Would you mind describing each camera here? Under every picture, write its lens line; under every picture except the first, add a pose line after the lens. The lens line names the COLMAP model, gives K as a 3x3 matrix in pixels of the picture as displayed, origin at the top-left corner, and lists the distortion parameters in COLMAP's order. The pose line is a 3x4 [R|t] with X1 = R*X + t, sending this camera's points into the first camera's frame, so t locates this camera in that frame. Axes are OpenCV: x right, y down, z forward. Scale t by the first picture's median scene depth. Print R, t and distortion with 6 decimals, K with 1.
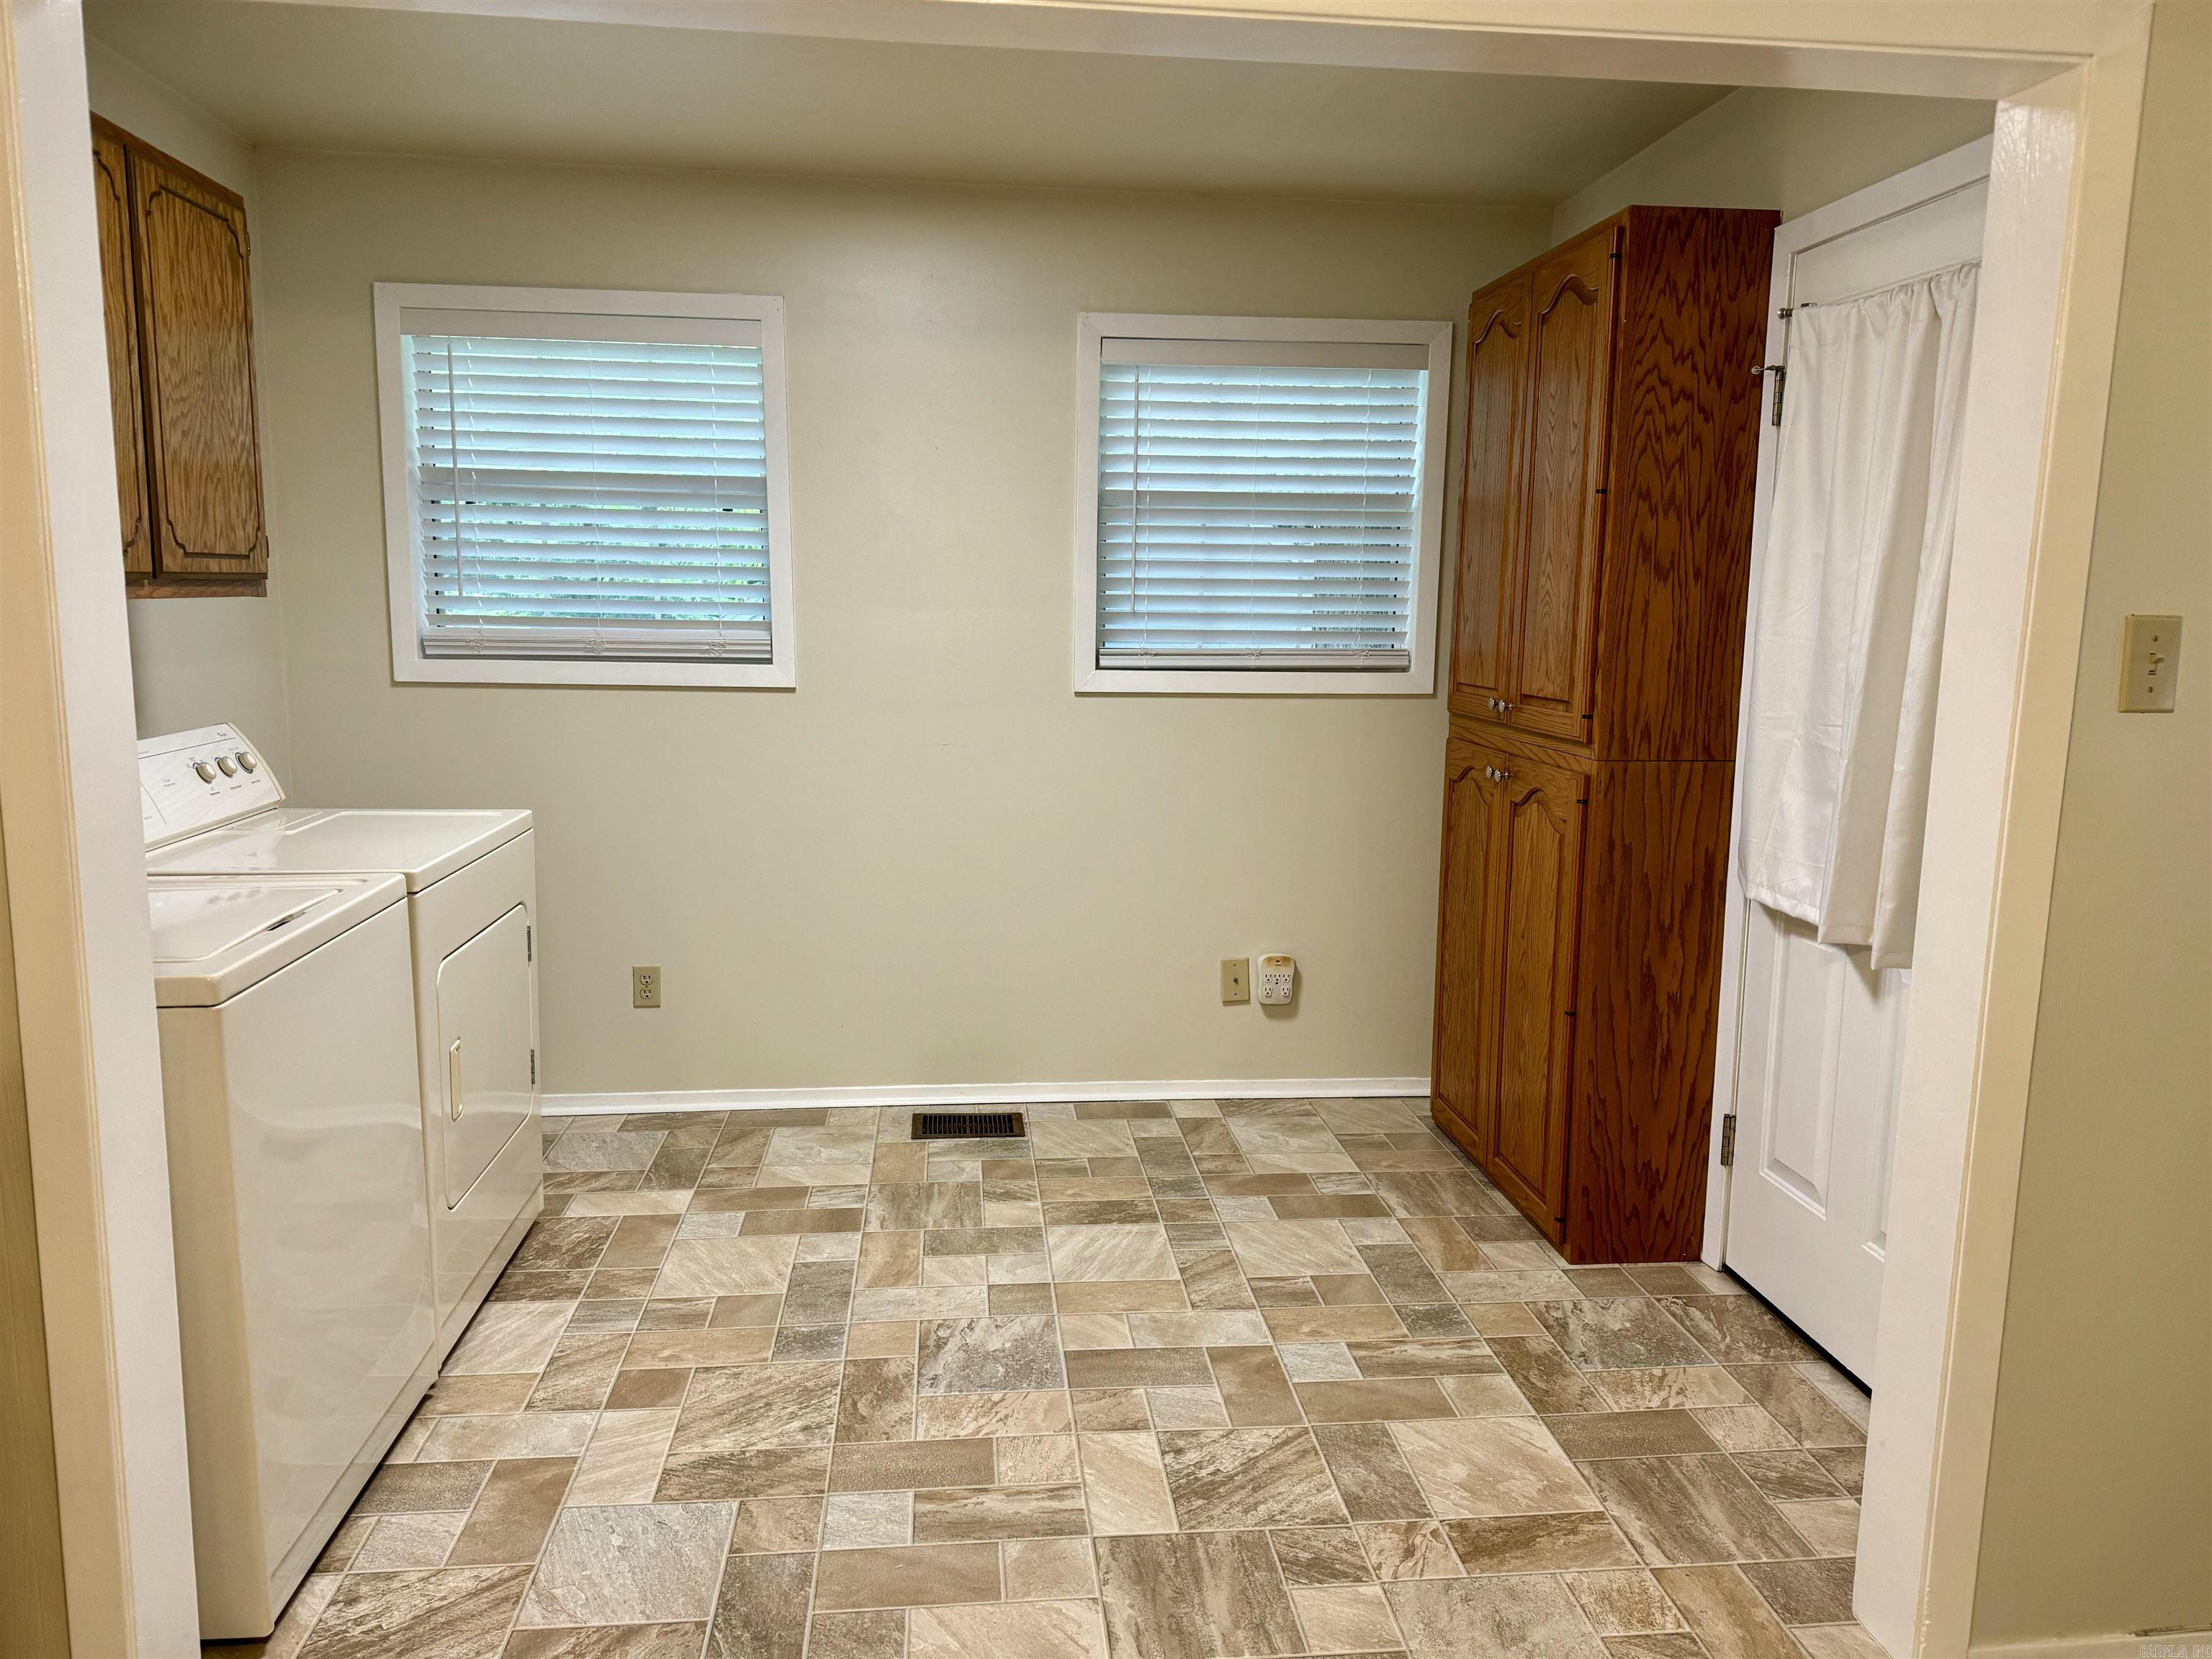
lens RADIAL K [[1580.4, 0, 1110.2], [0, 1580.4, 825.7], [0, 0, 1]] dist [0.133171, -0.168694]
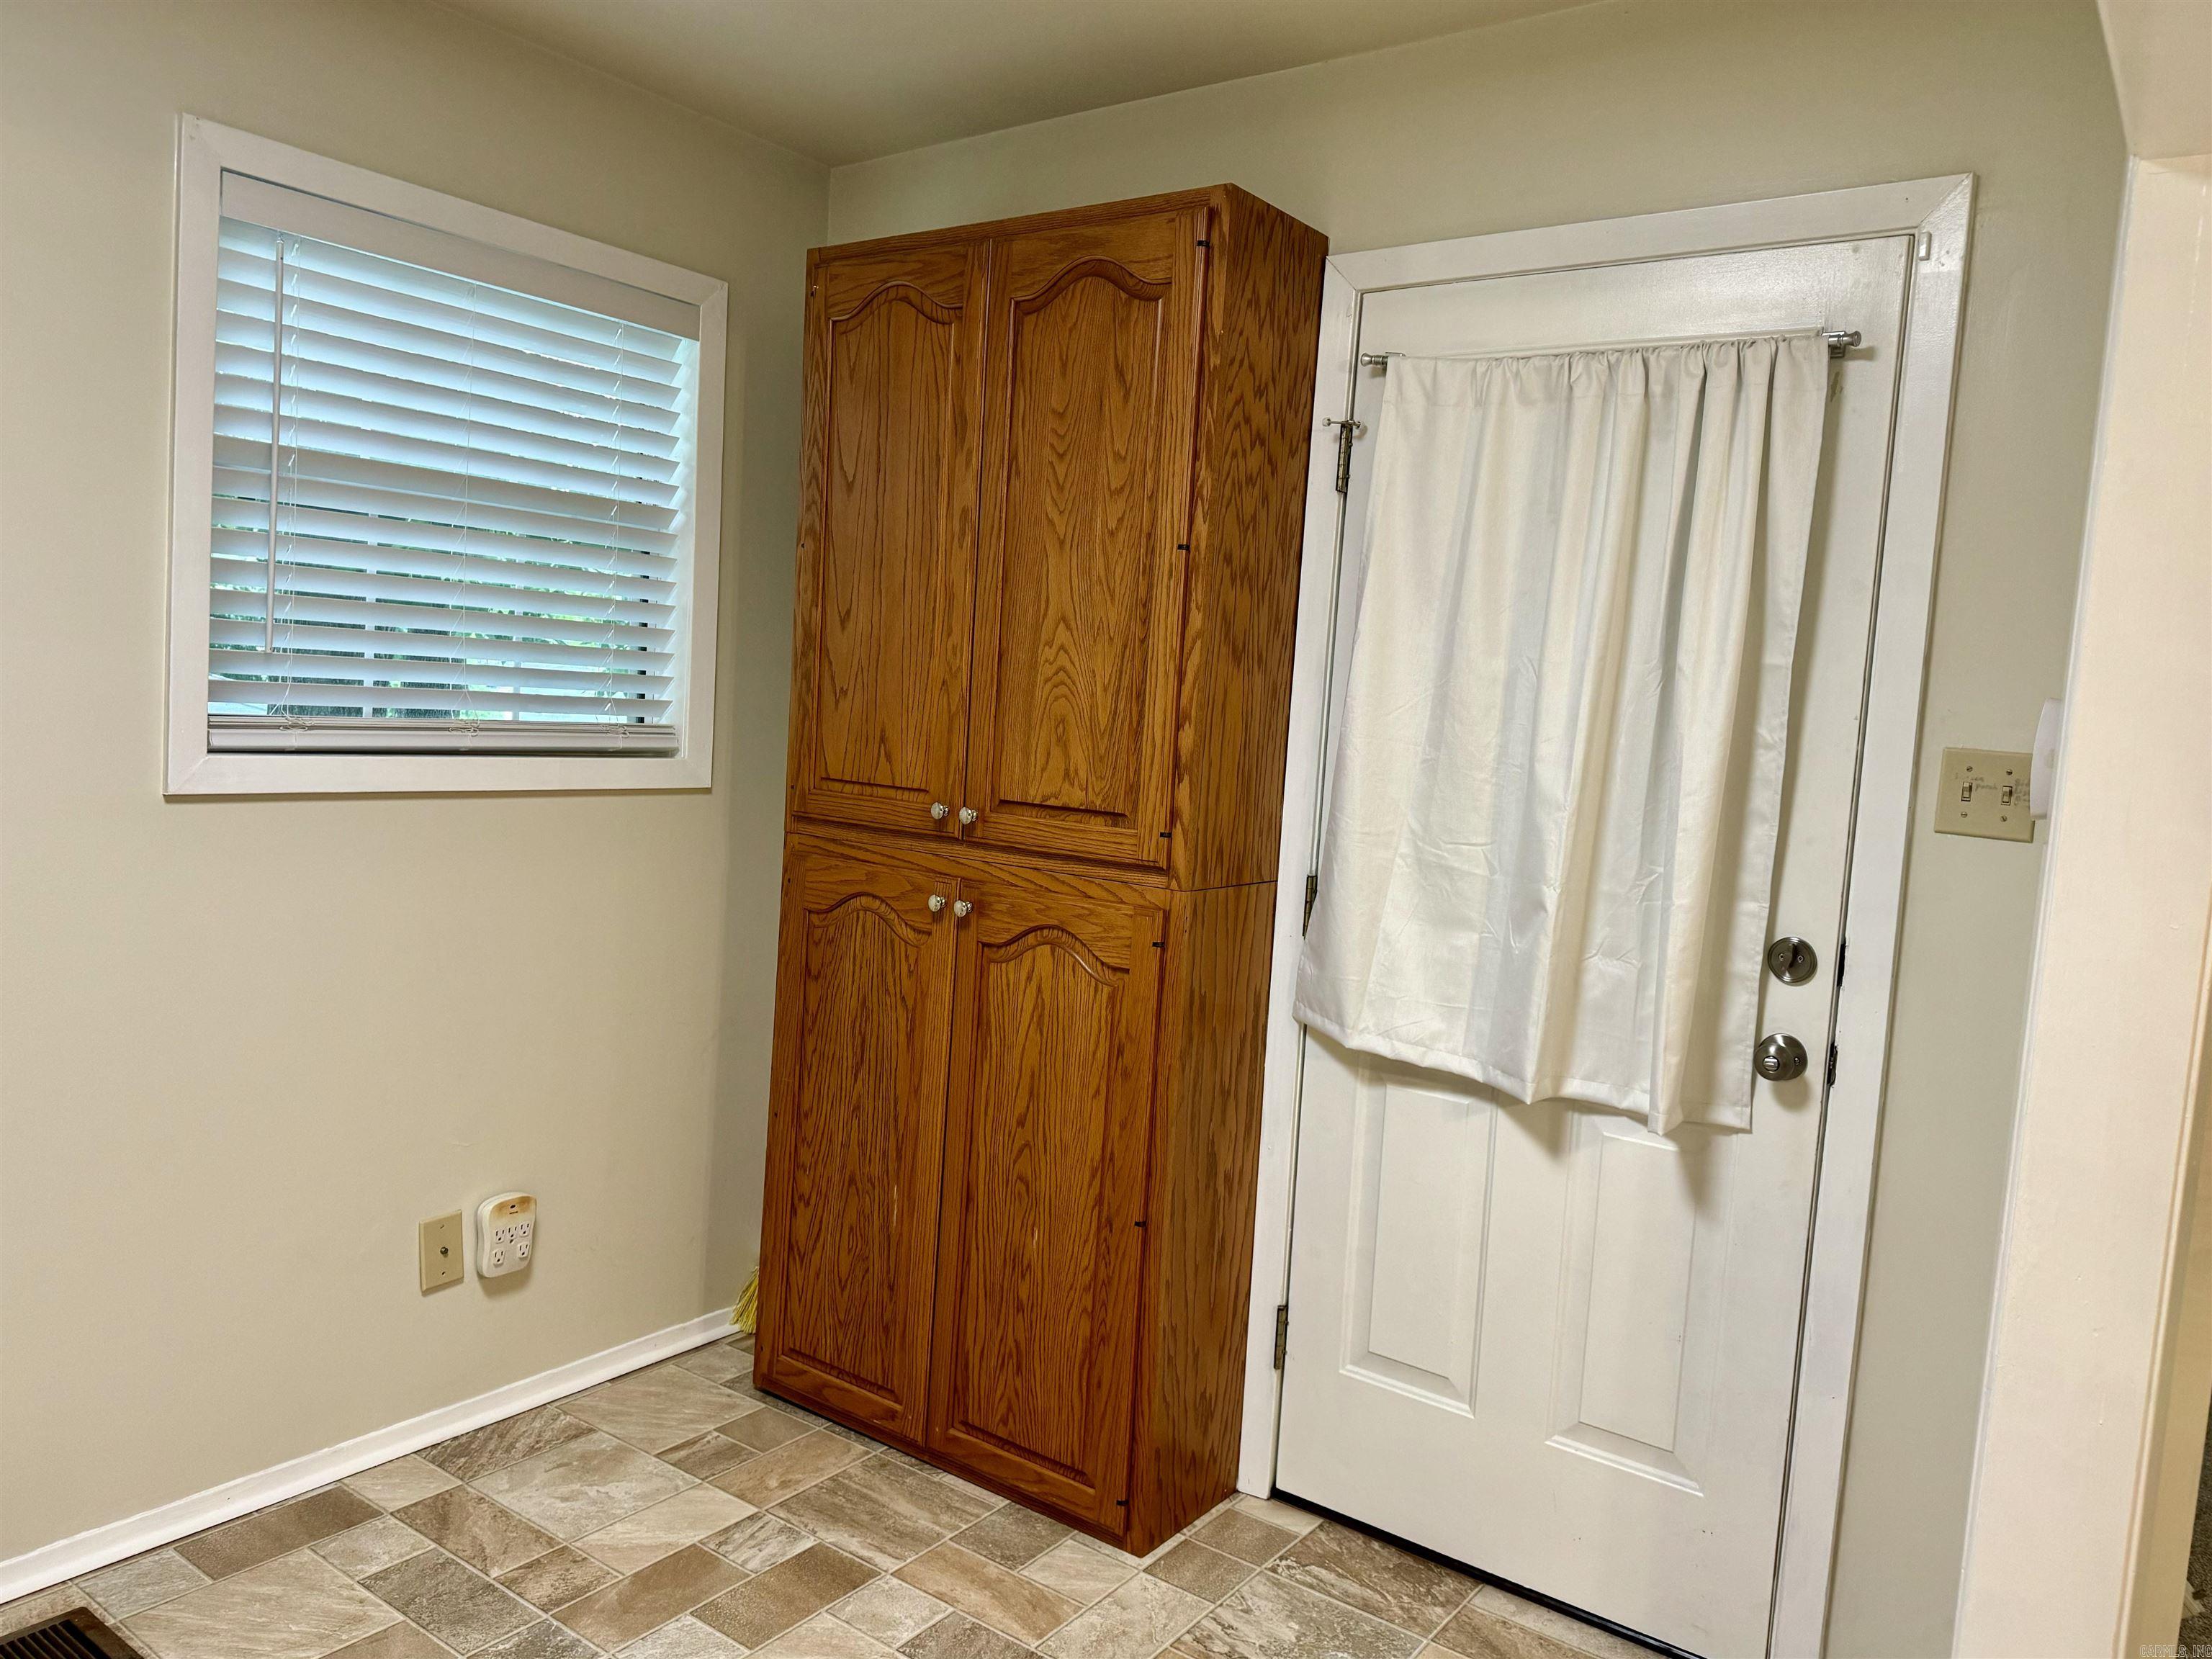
lens RADIAL K [[1580.4, 0, 1110.2], [0, 1580.4, 825.7], [0, 0, 1]] dist [0.133171, -0.168694]
pose [[0.670151, -0.033587, 0.741464, -0.273349], [0.054111, 0.998528, -0.003675, -0.068394], [-0.740249, 0.042584, 0.670982, 0.486016]]
